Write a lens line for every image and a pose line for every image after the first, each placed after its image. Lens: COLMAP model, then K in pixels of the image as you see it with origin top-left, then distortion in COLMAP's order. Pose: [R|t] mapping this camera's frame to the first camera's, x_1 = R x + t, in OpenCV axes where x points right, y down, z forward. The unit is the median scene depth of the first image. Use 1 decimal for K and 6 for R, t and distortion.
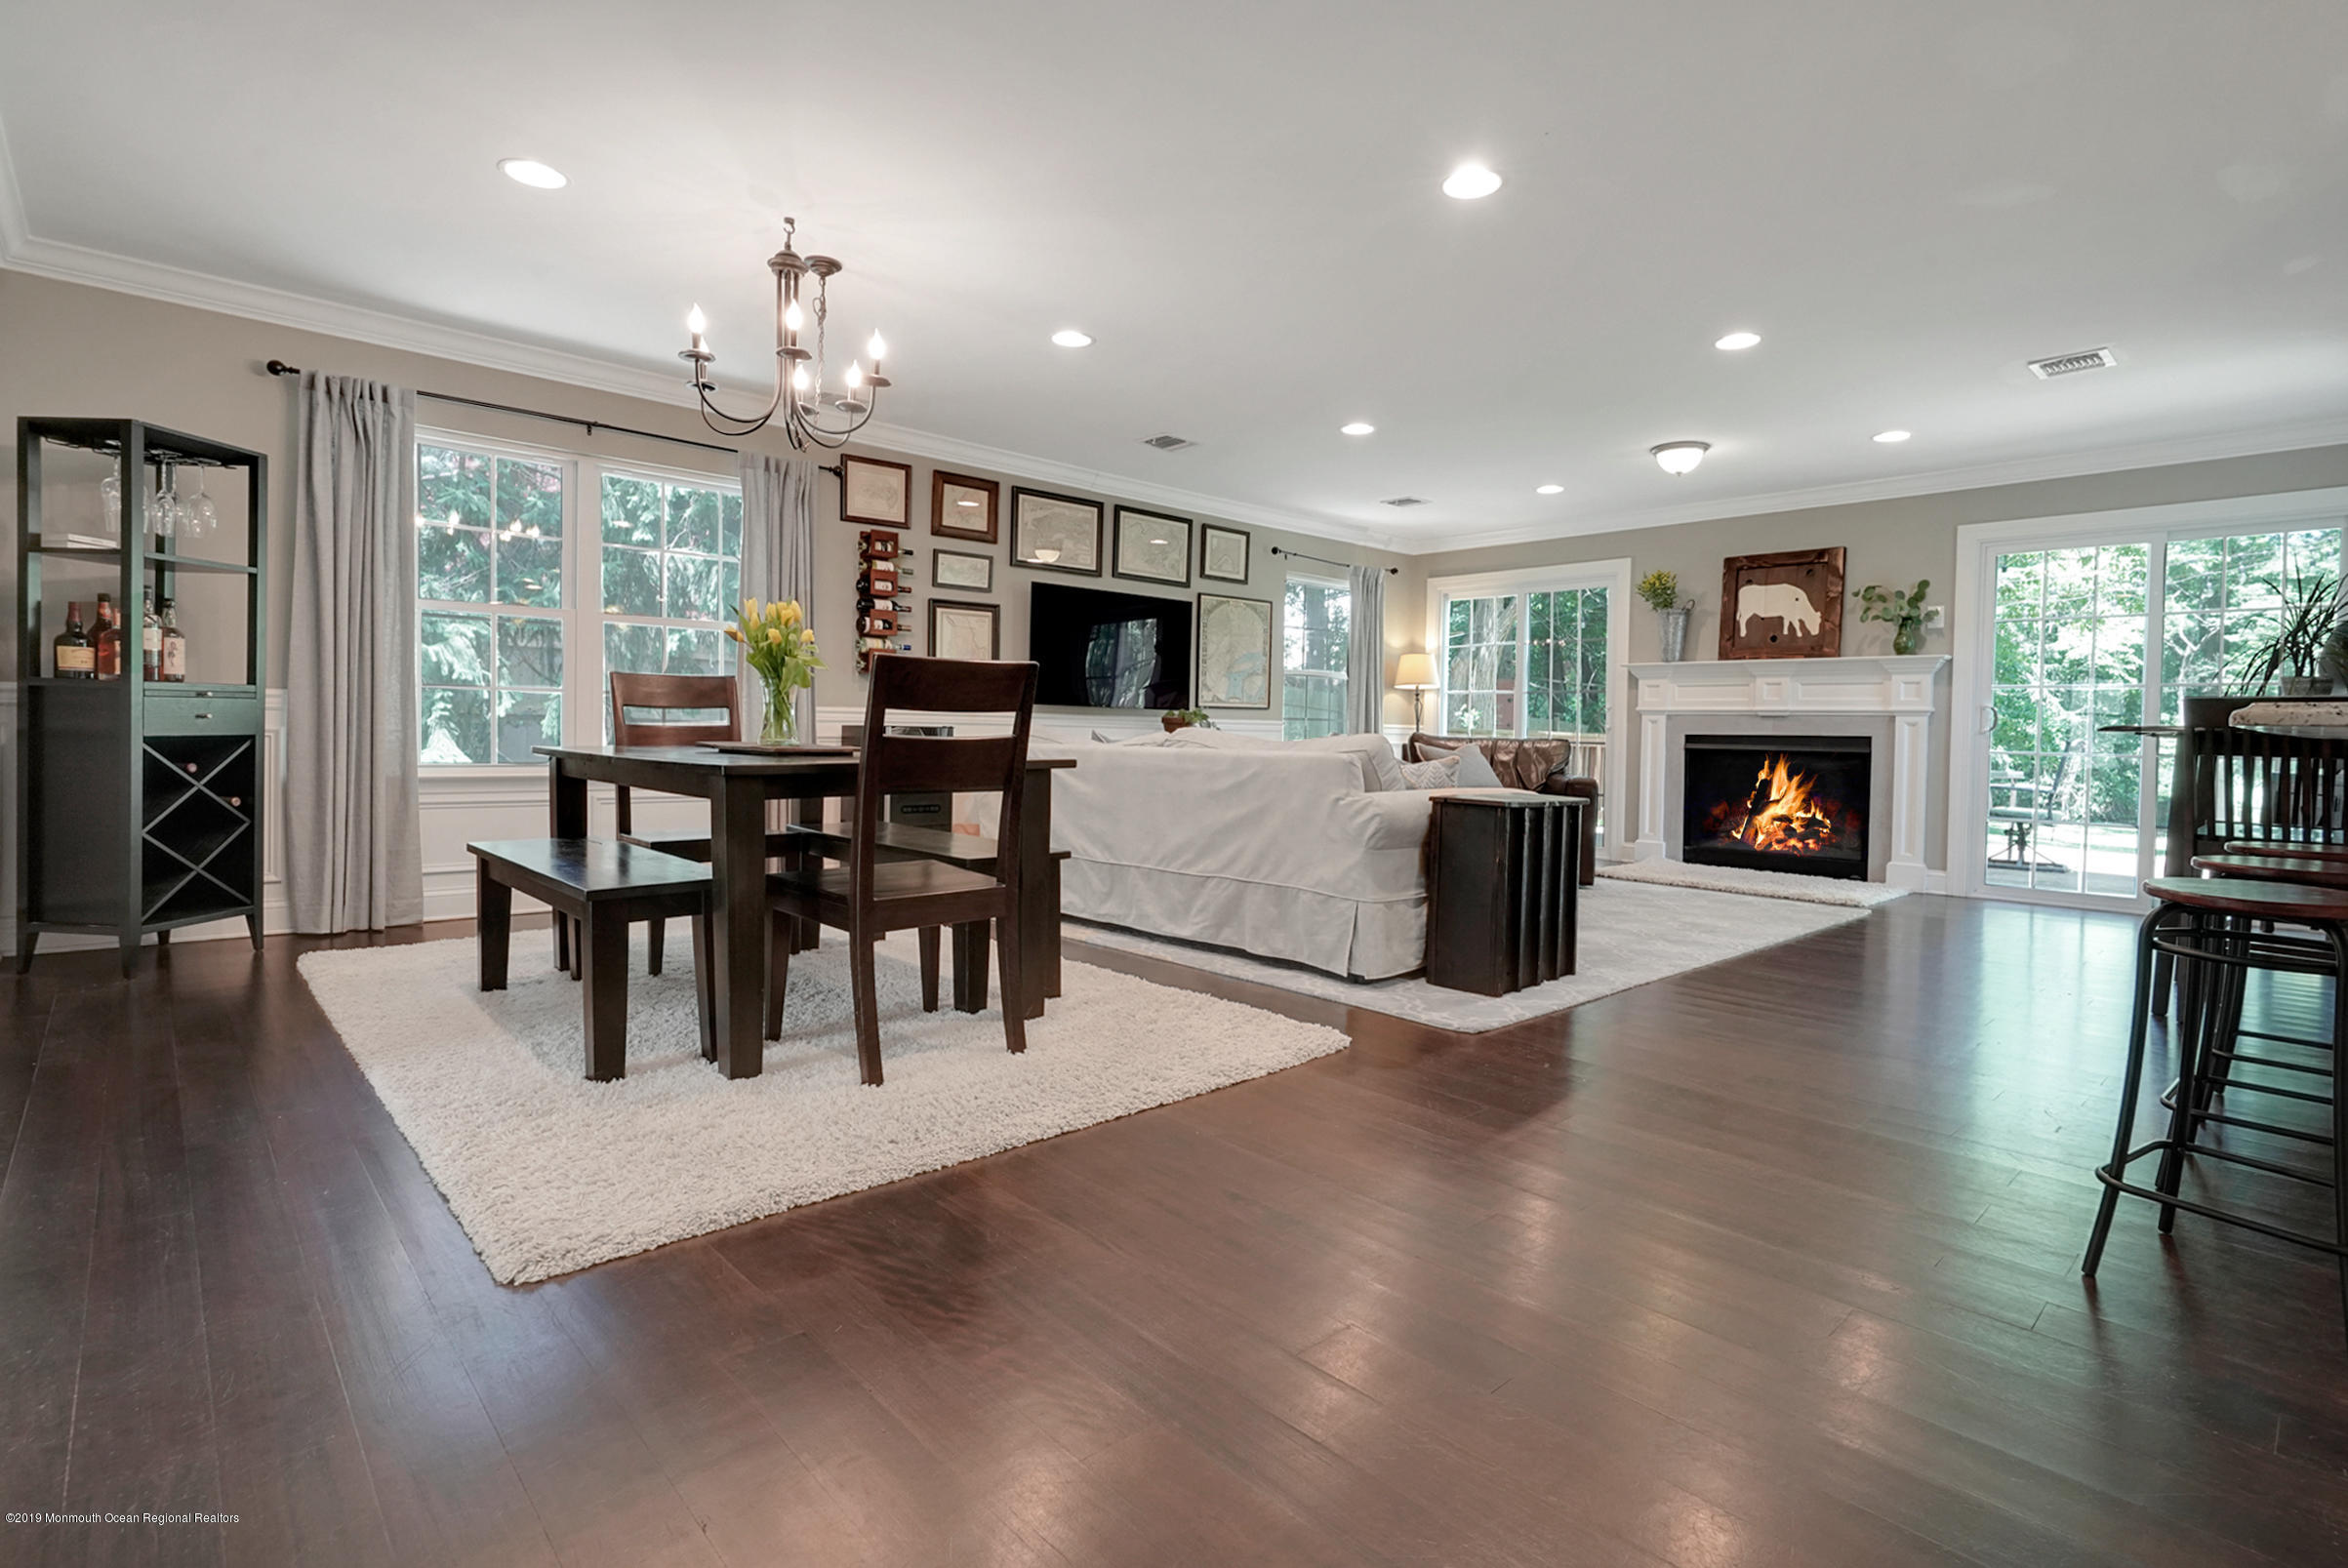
lens RADIAL K [[1131.0, 0, 1189.6], [0, 1131.0, 748.1], [0, 0, 1]] dist [-0.005449, 0.001034]
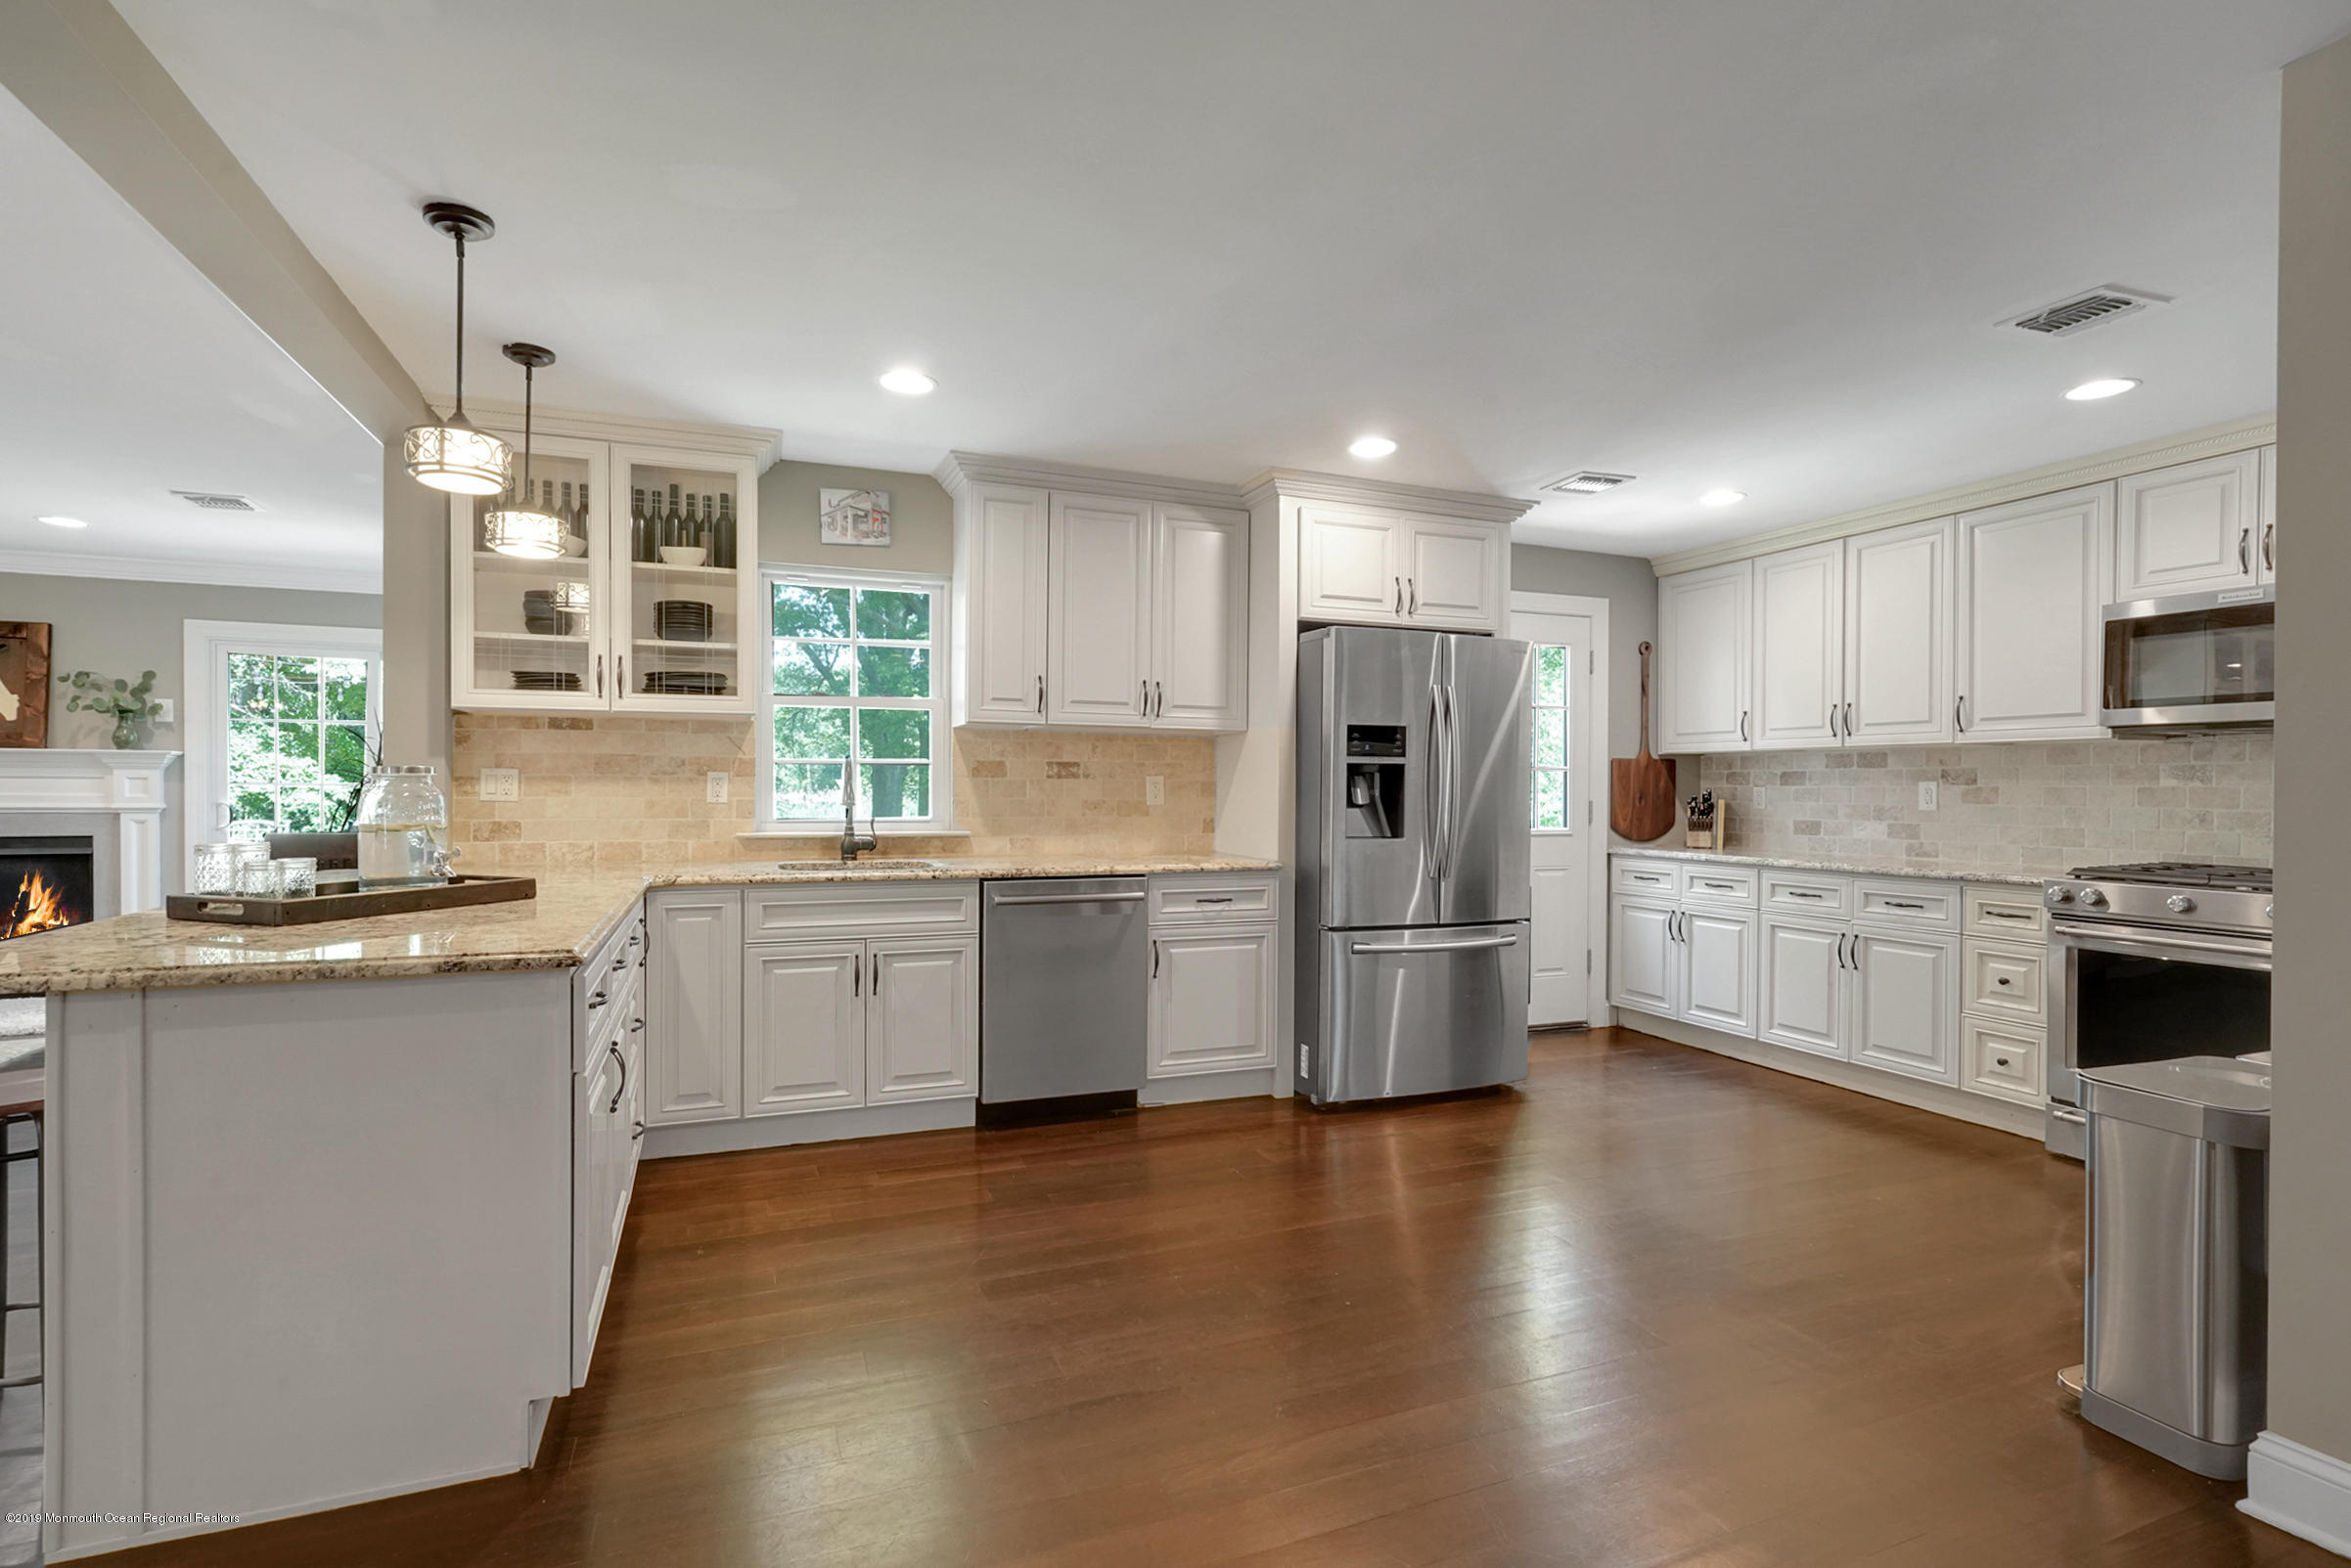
lens RADIAL K [[1111.3, 0, 1169.1], [0, 1111.3, 796.0], [0, 0, 1]] dist [-0.004273, 0.000978]
pose [[0.363308, -0.026133, 0.931303, 0.089681], [0.016580, 0.999630, 0.021582, -0.049542], [-0.931522, 0.007600, 0.363607, -0.145691]]
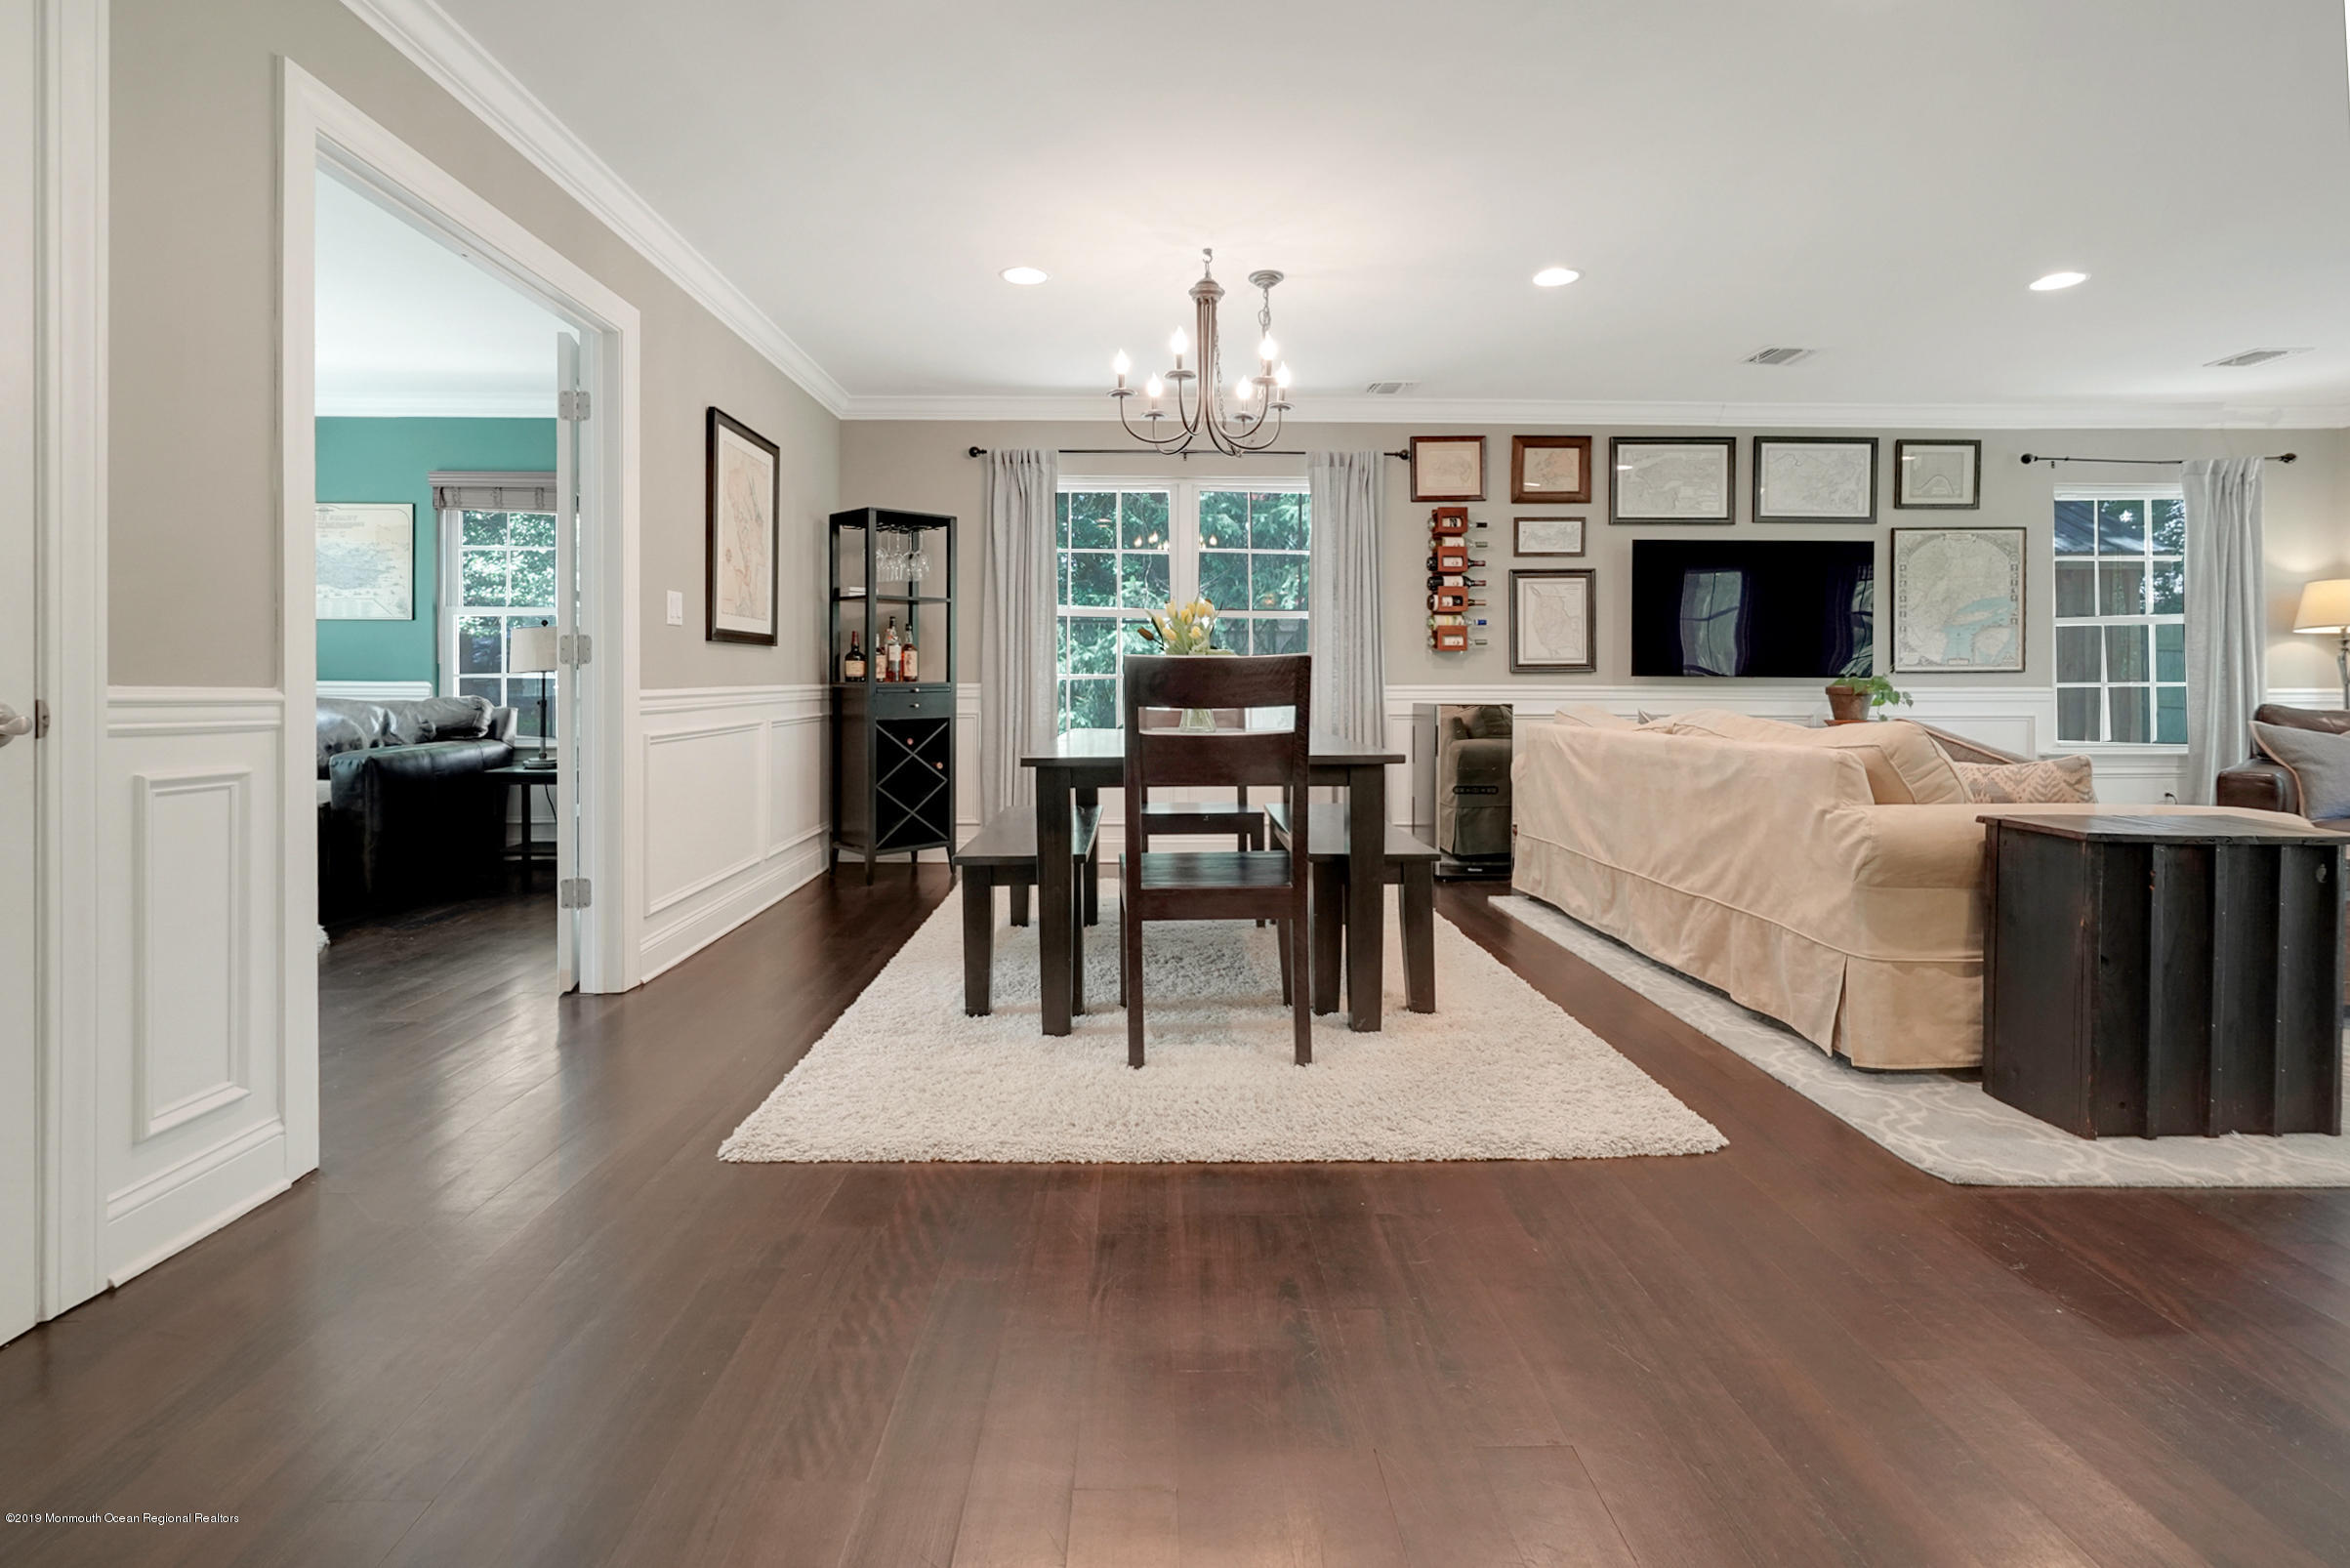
lens RADIAL K [[1107.8, 0, 1158.1], [0, 1107.8, 679.5], [0, 0, 1]] dist [-0.000559, 0.000922]
pose [[0.738375, -0.020330, -0.674084, 0.175703], [0.001706, 0.999599, -0.028280, -0.012484], [0.674389, 0.019731, 0.738113, 0.101182]]
